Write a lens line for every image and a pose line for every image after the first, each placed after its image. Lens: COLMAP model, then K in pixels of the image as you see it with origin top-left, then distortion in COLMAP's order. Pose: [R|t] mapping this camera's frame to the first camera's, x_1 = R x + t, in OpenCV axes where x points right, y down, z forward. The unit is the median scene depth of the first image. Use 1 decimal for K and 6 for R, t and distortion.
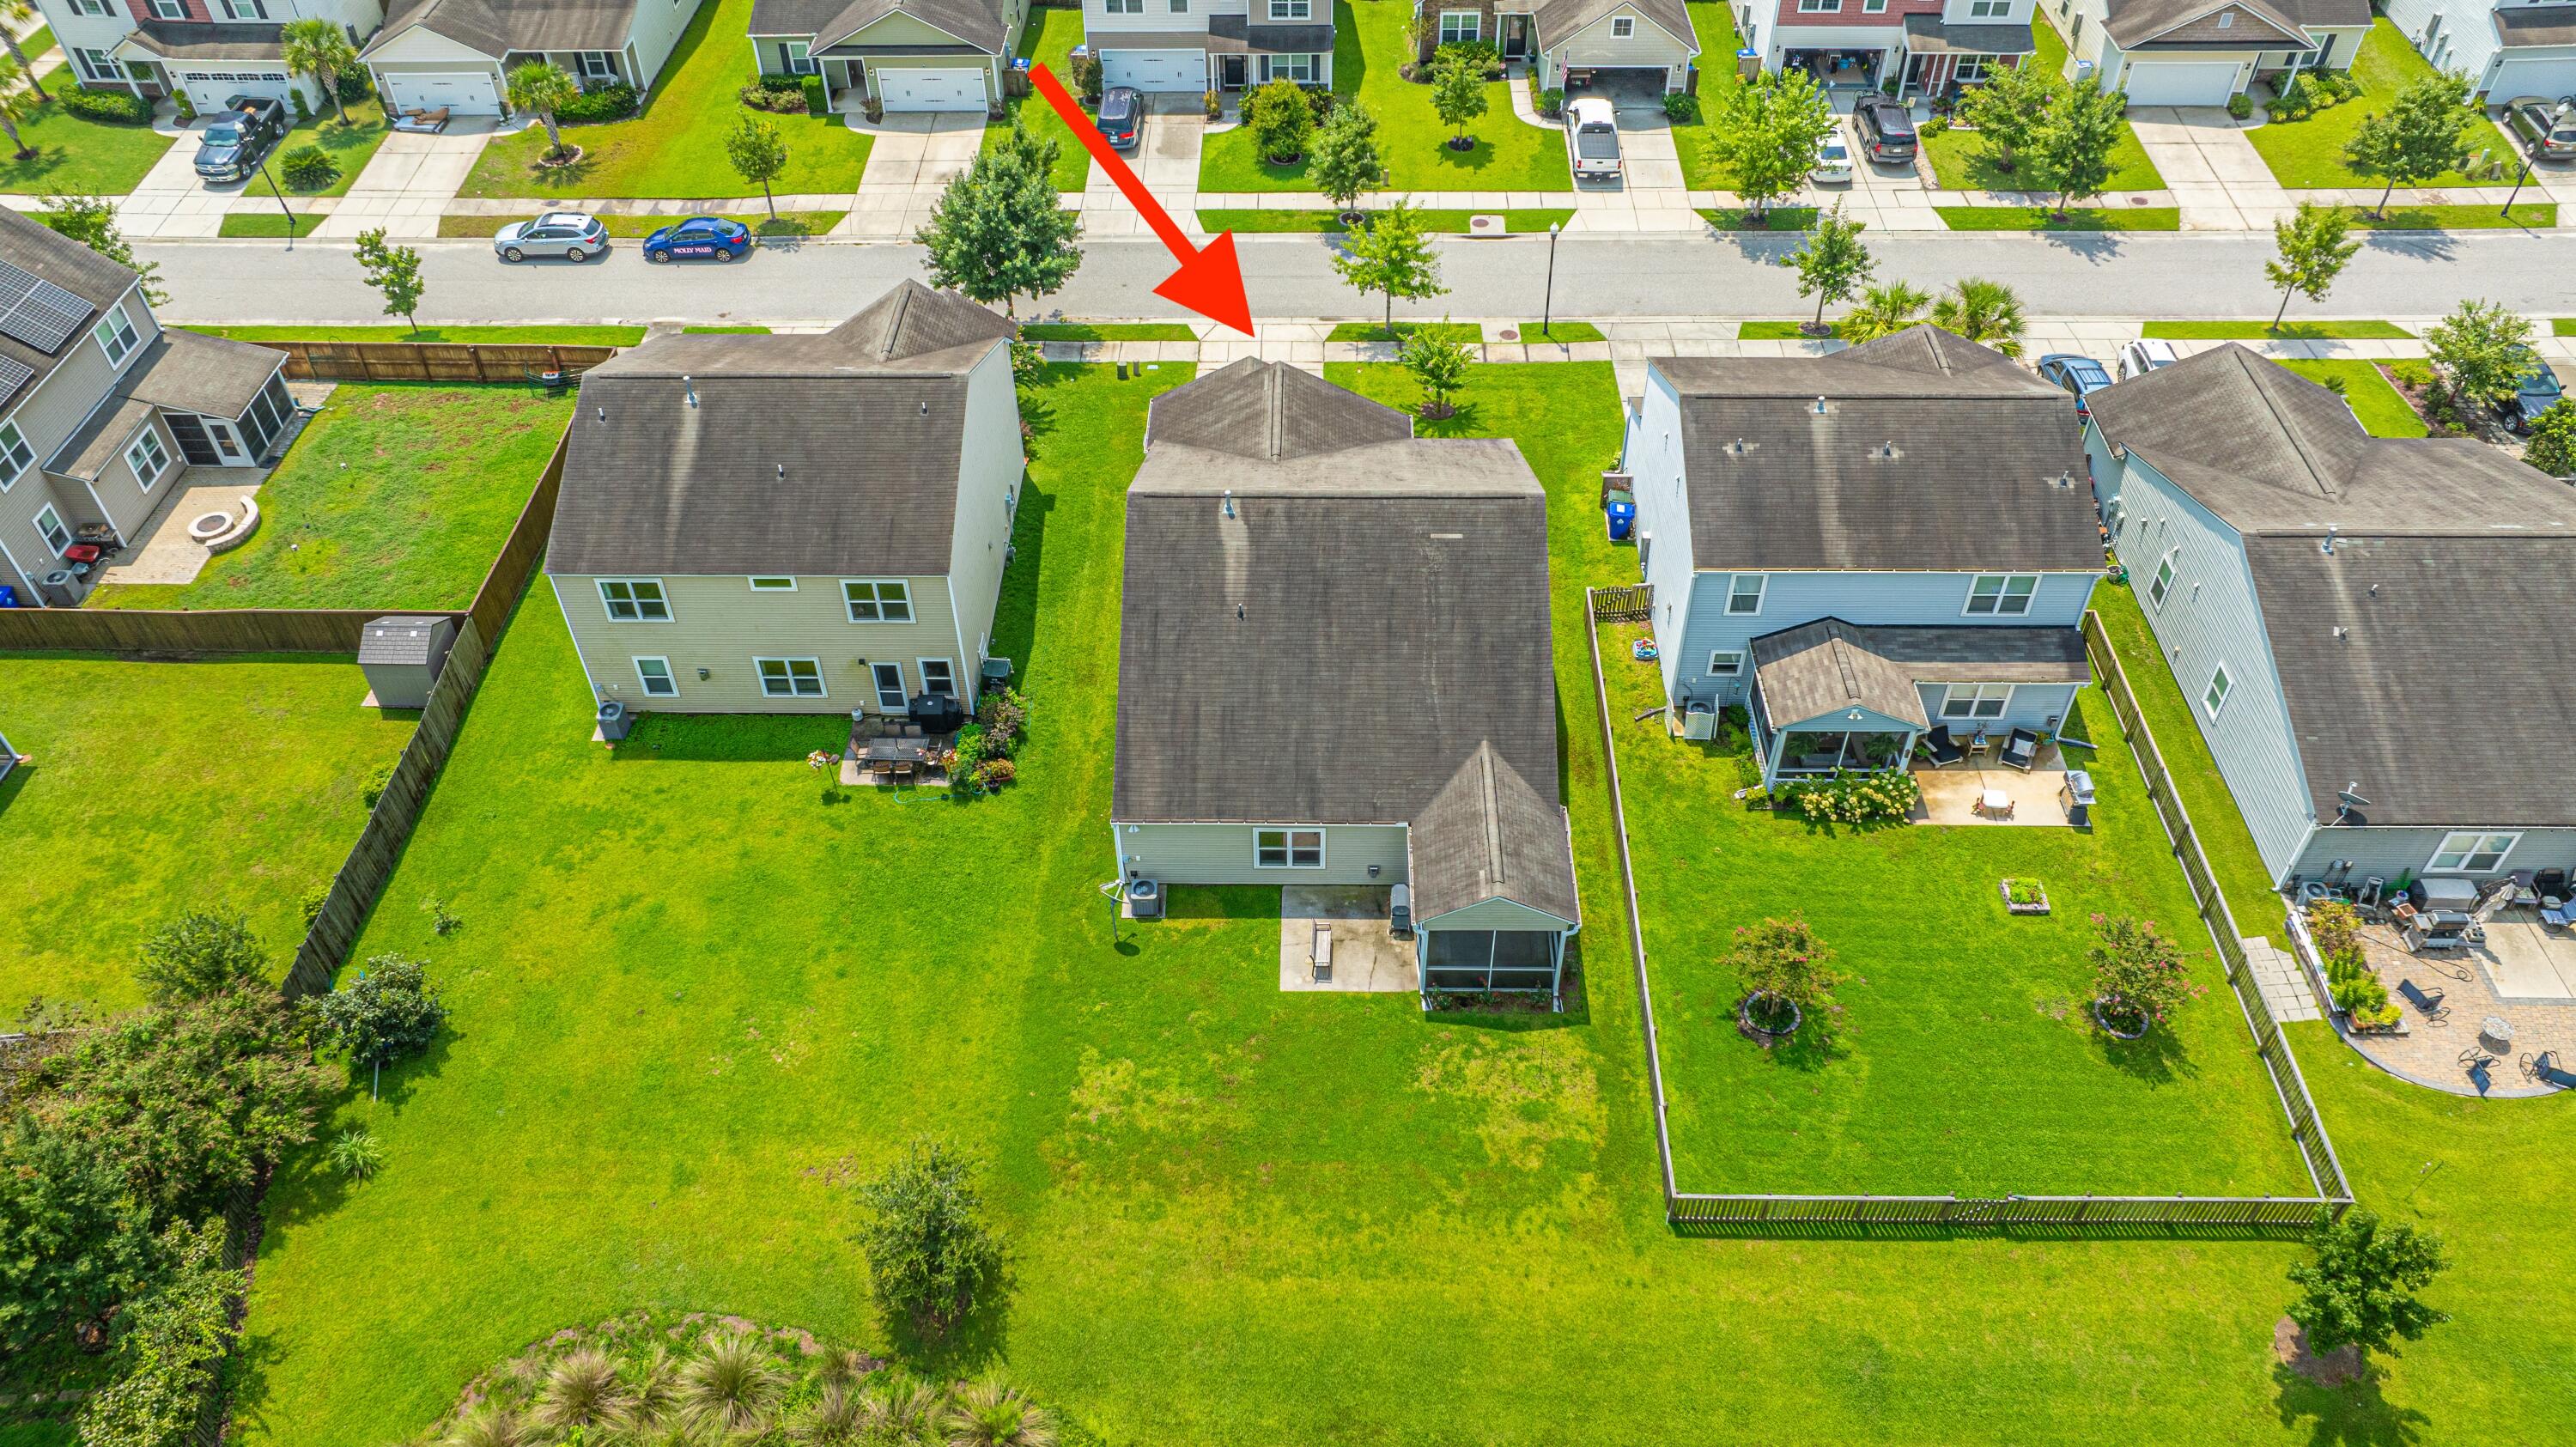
lens RADIAL K [[1806.2, 0, 1290.6], [0, 1806.2, 721.8], [0, 0, 1]] dist [-0.018668, -0.007142]
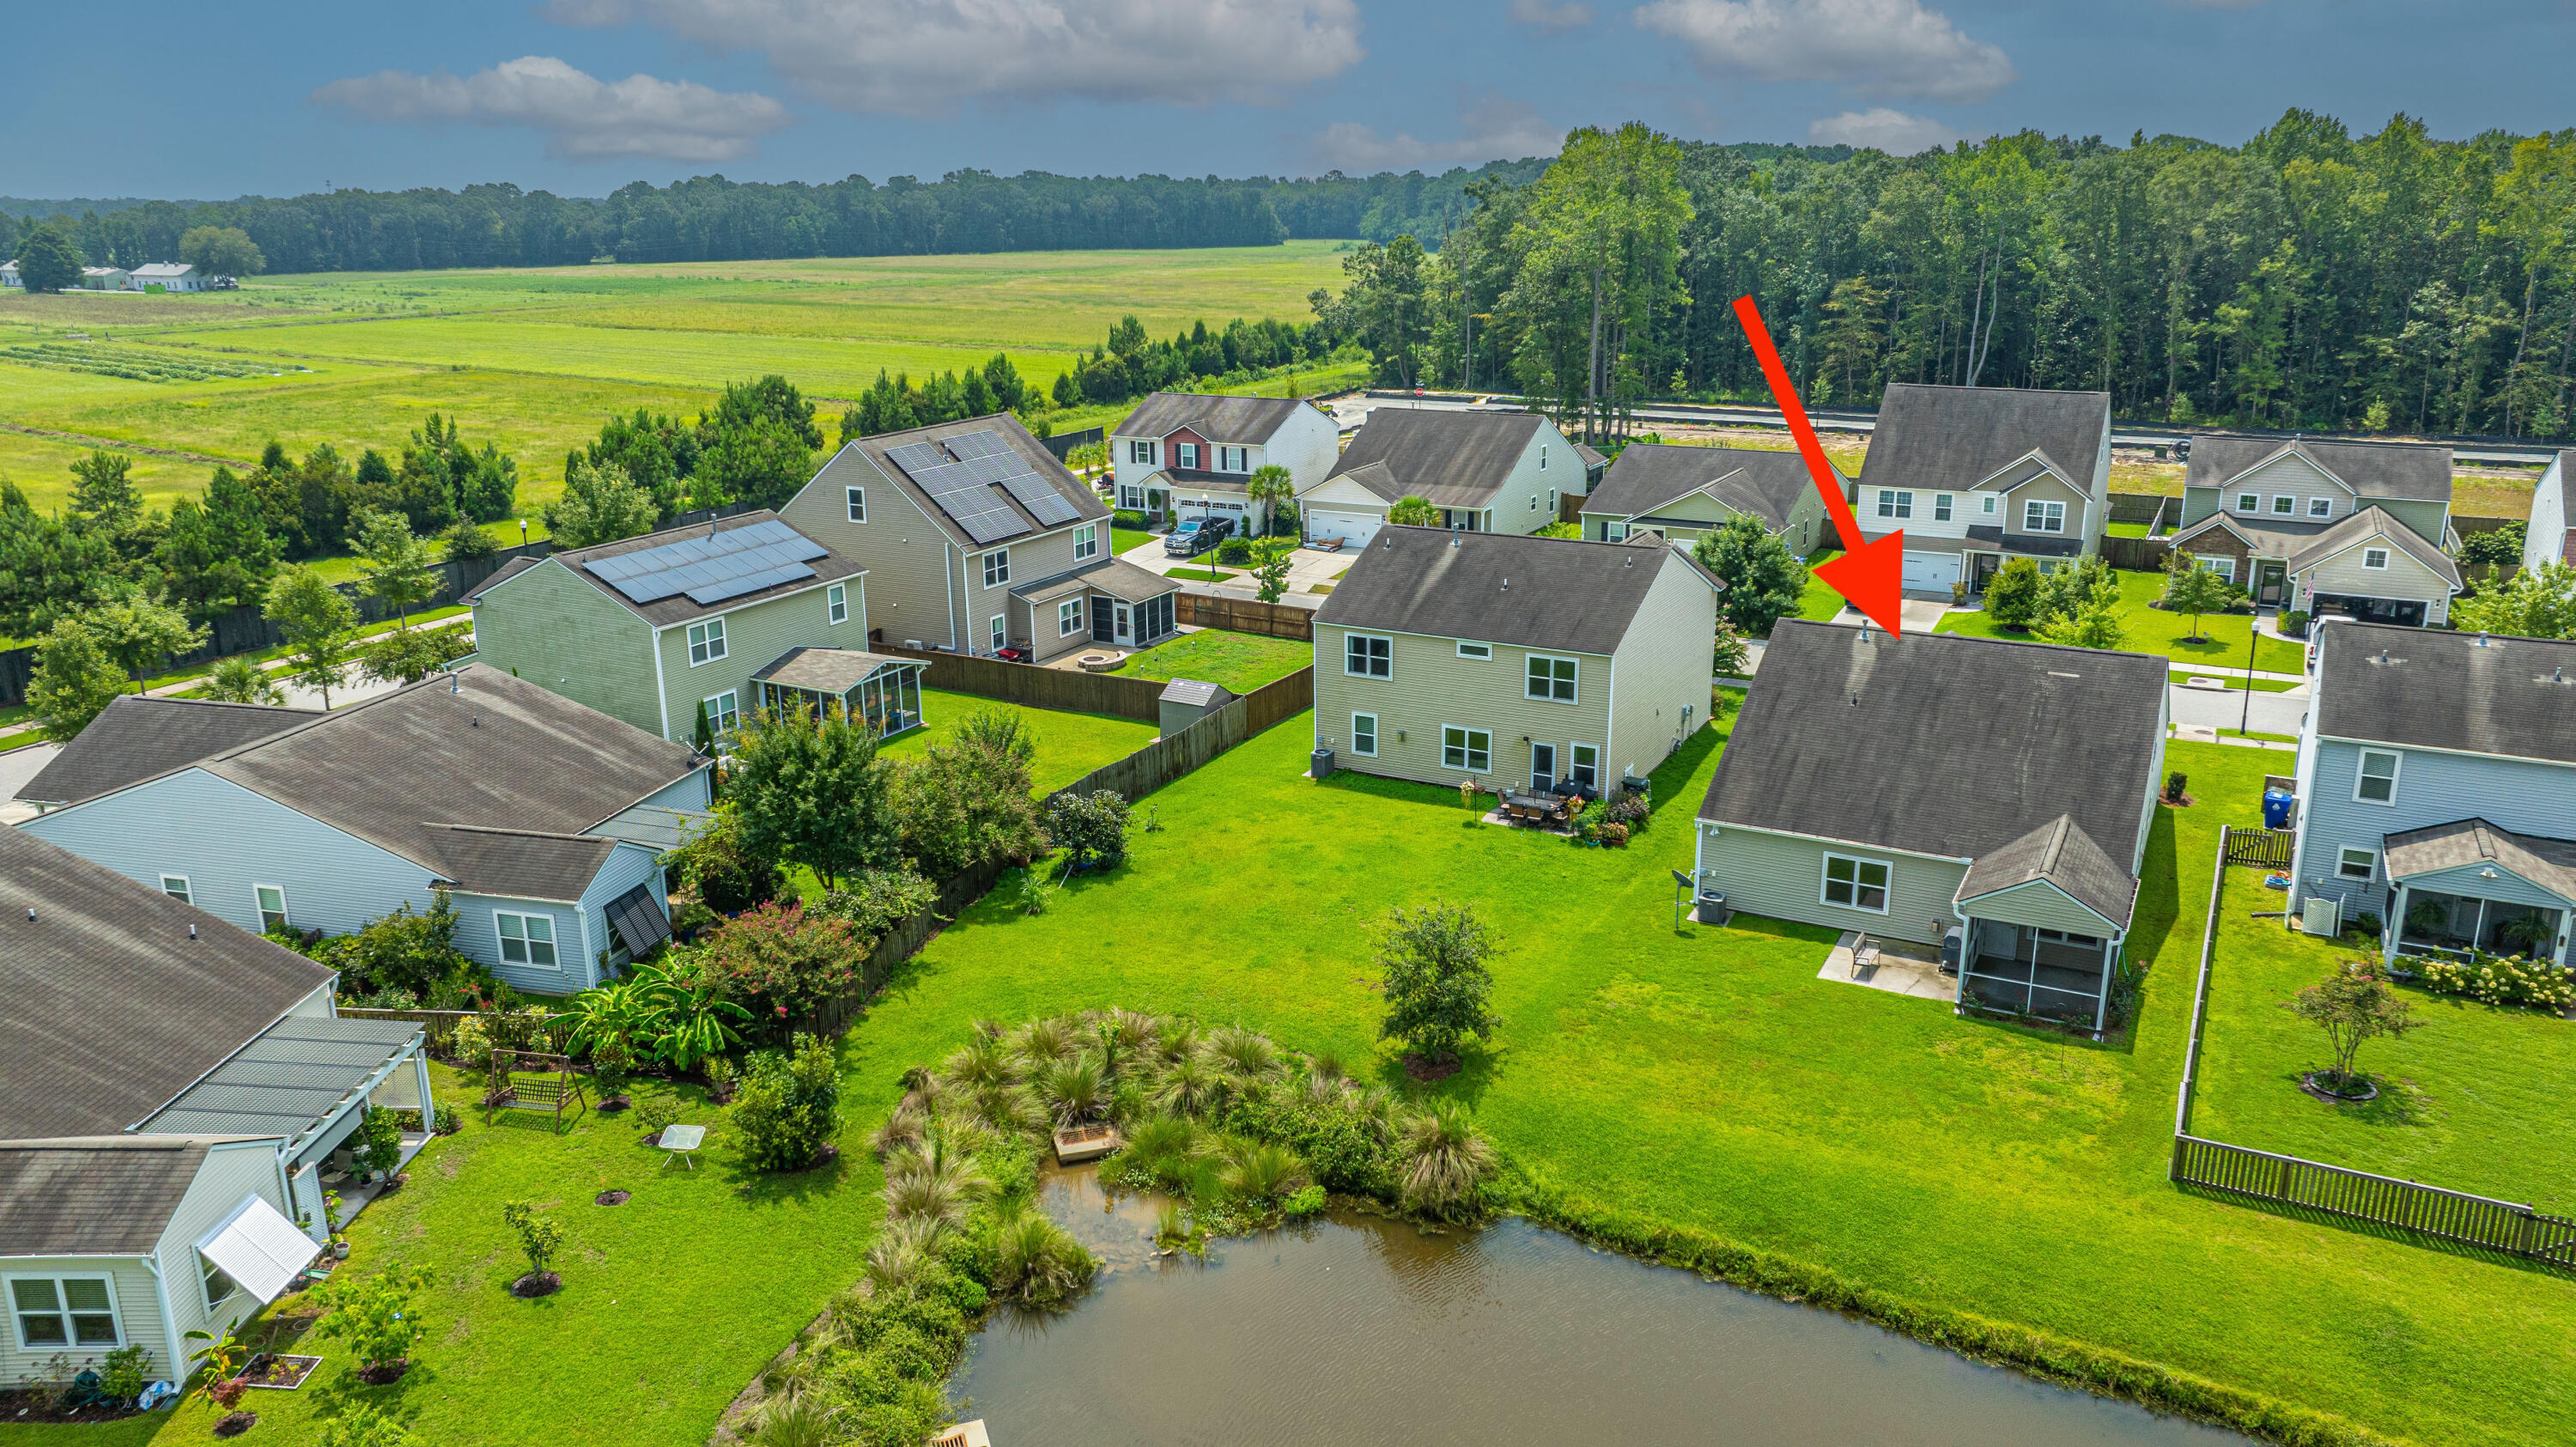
lens RADIAL K [[1806.2, 0, 1290.6], [0, 1806.2, 721.8], [0, 0, 1]] dist [-0.018668, -0.007142]
pose [[0.886842, 0.130369, -0.443301, 0.152611], [-0.321011, 0.863886, -0.388139, 0.476263], [0.332360, 0.486523, 0.807980, -0.017550]]
